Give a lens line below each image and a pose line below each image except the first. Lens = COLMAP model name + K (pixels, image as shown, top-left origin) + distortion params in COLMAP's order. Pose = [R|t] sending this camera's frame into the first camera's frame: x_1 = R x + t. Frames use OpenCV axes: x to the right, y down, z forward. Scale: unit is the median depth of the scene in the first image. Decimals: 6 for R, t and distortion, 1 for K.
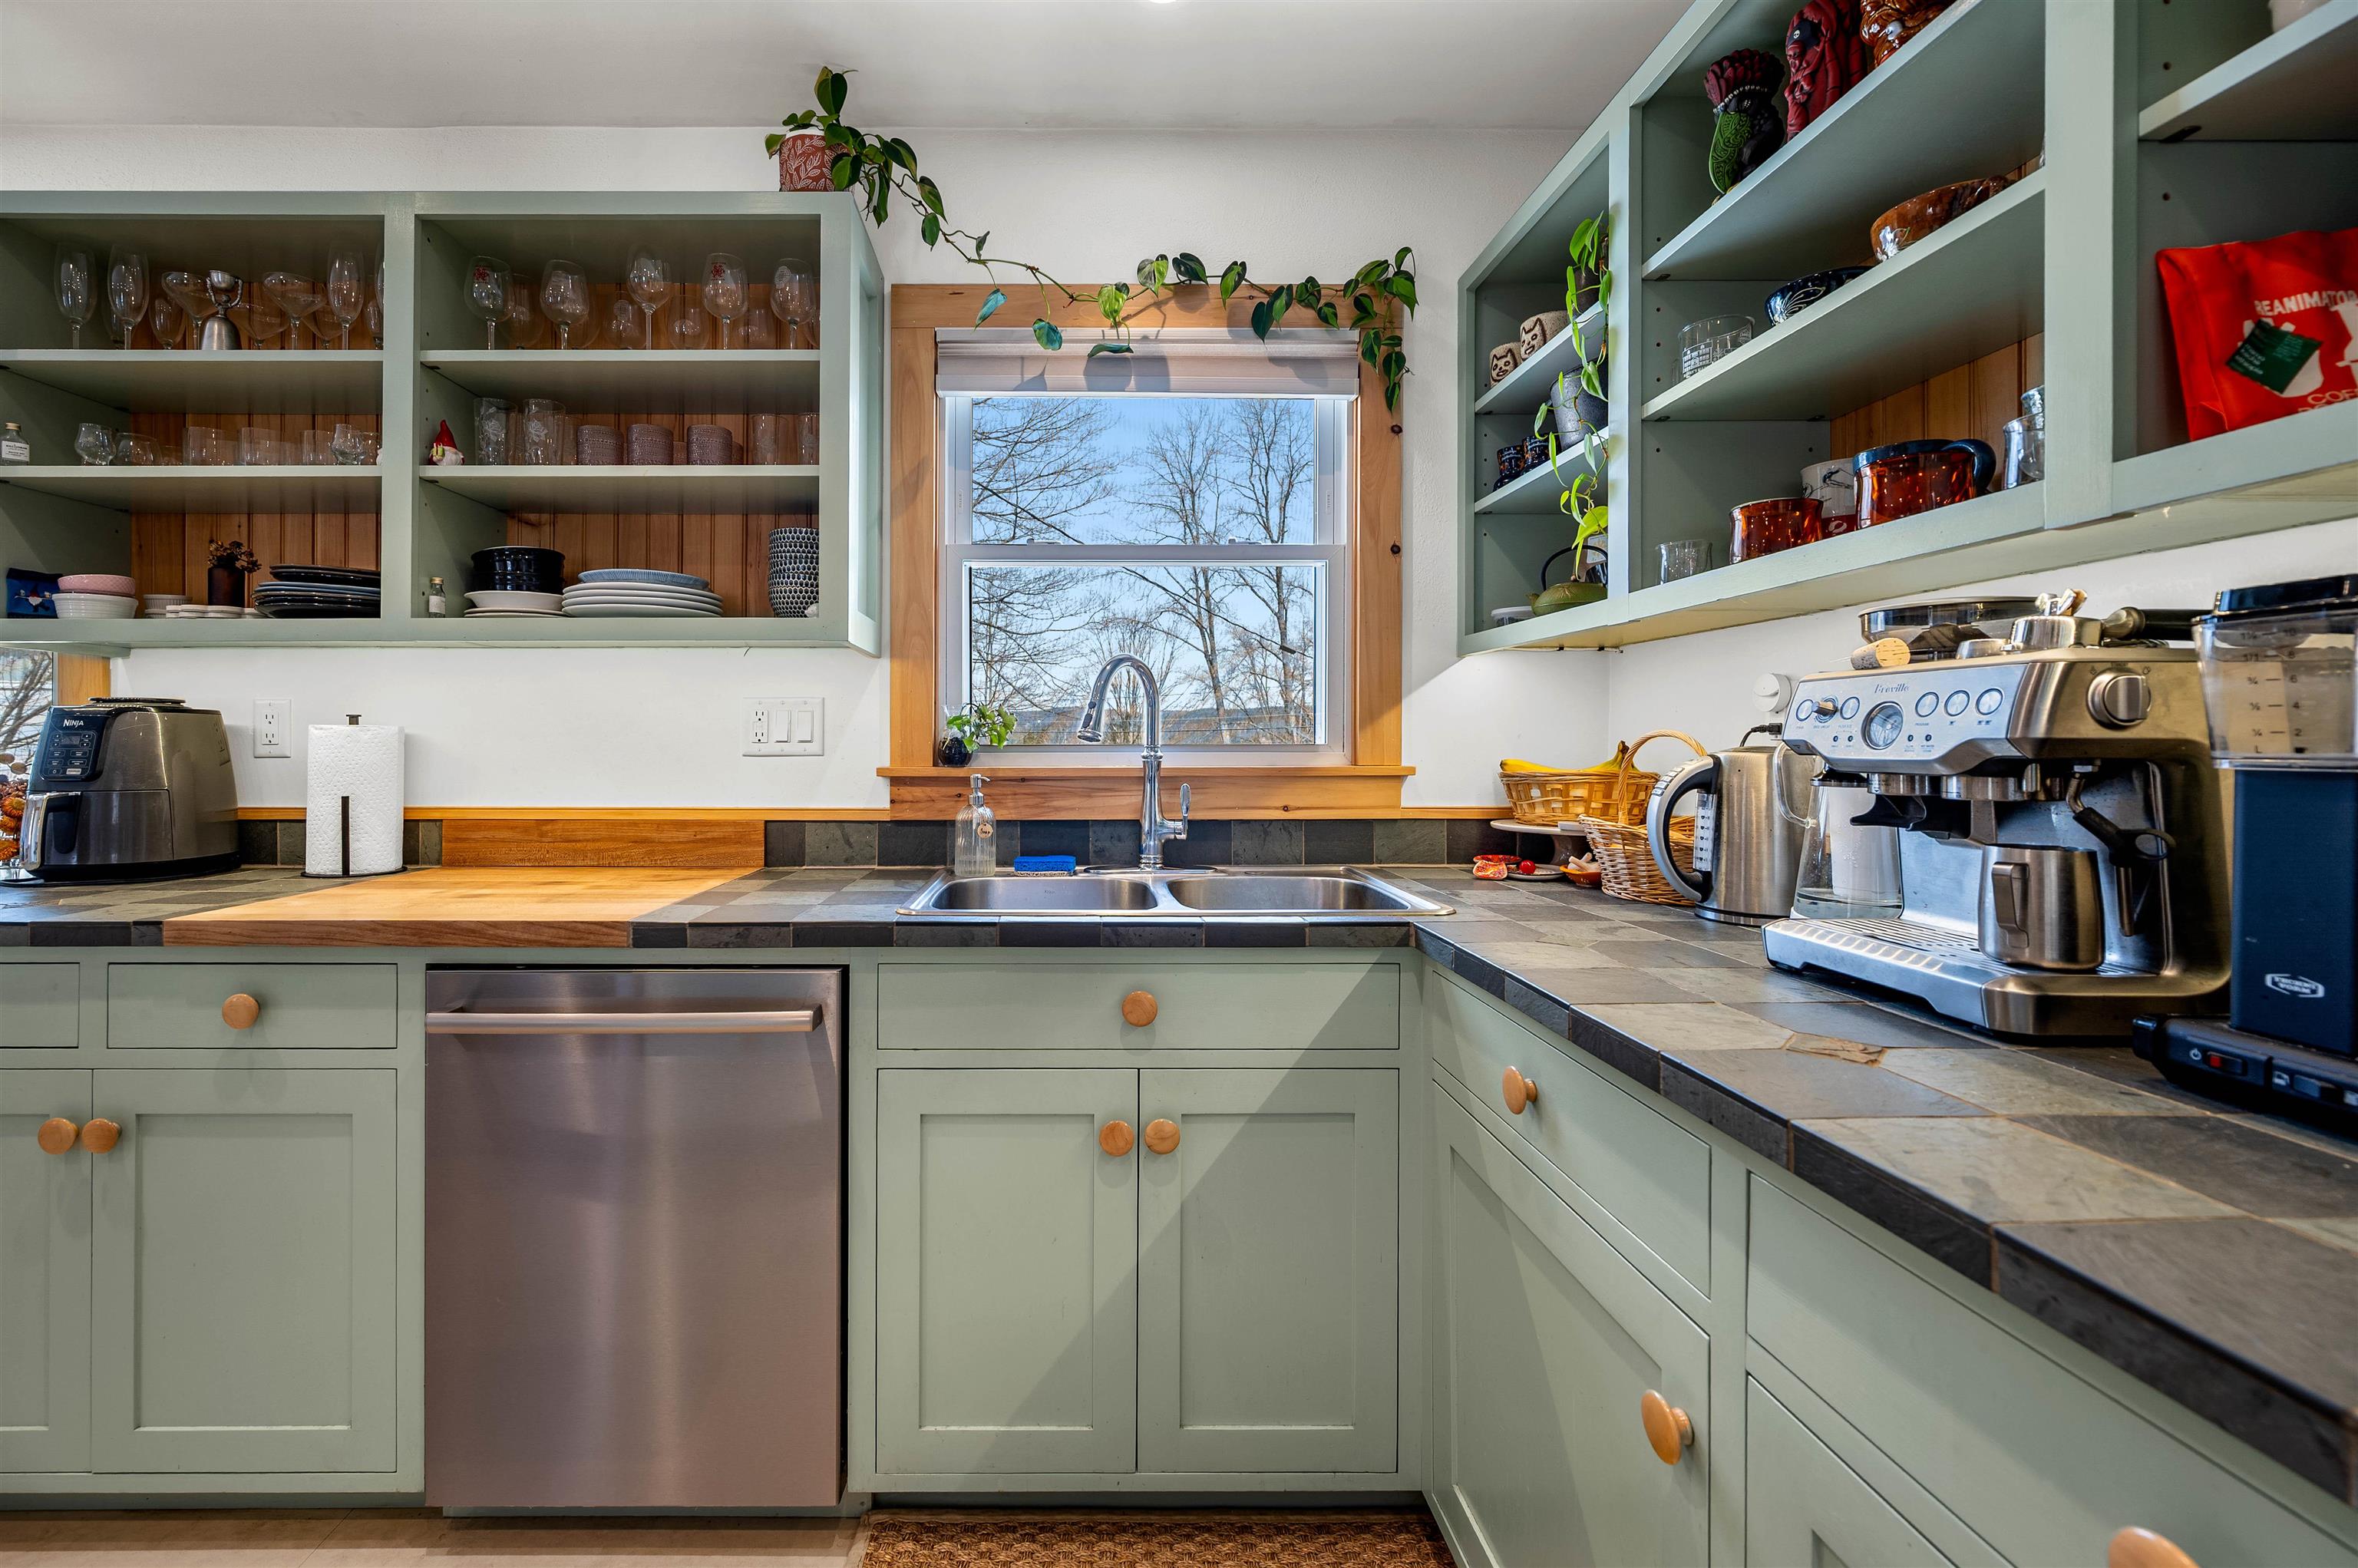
lens RADIAL K [[939.3, 0, 1082.5], [0, 939.3, 753.3], [0, 0, 1]] dist [-0.001851, 0.000685]
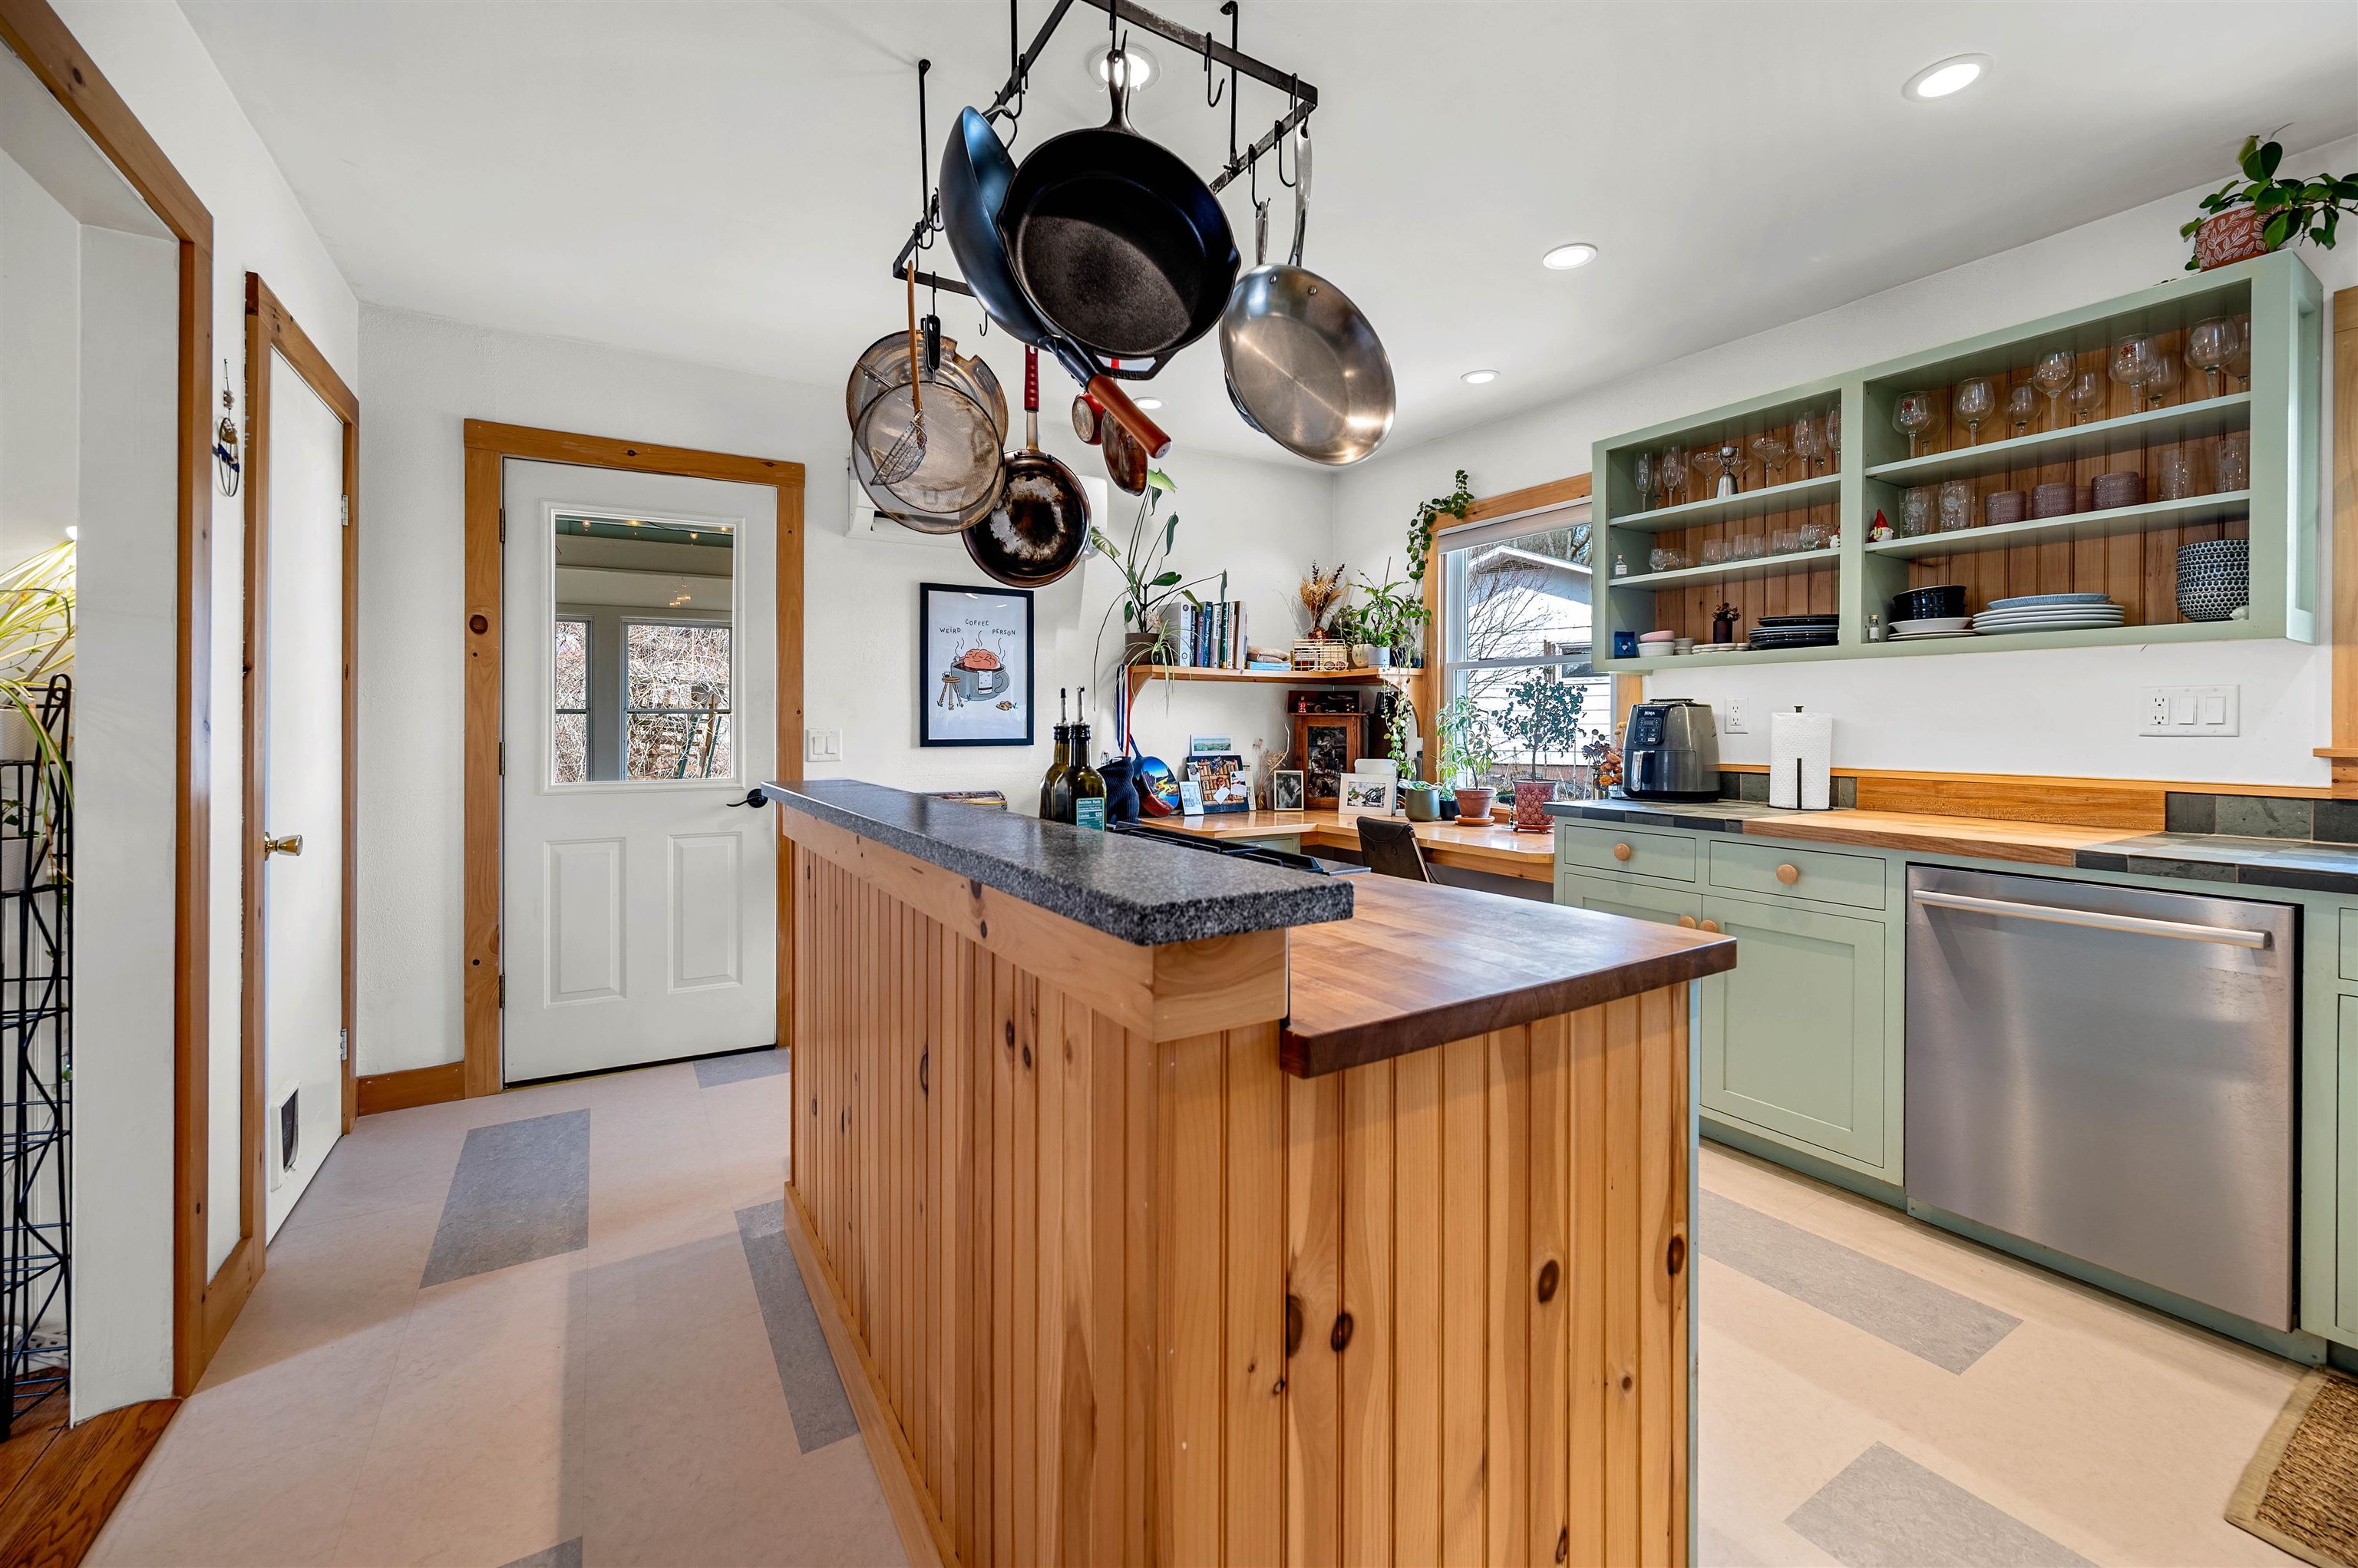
lens RADIAL K [[939.3, 0, 1211.0], [0, 939.3, 727.0], [0, 0, 1]] dist [-0.001851, 0.000685]
pose [[0.531166, 0.004526, -0.847256, 0.025813], [-0.010617, 0.999943, -0.001314, 0.005879], [0.847201, 0.009693, 0.531184, -0.690717]]
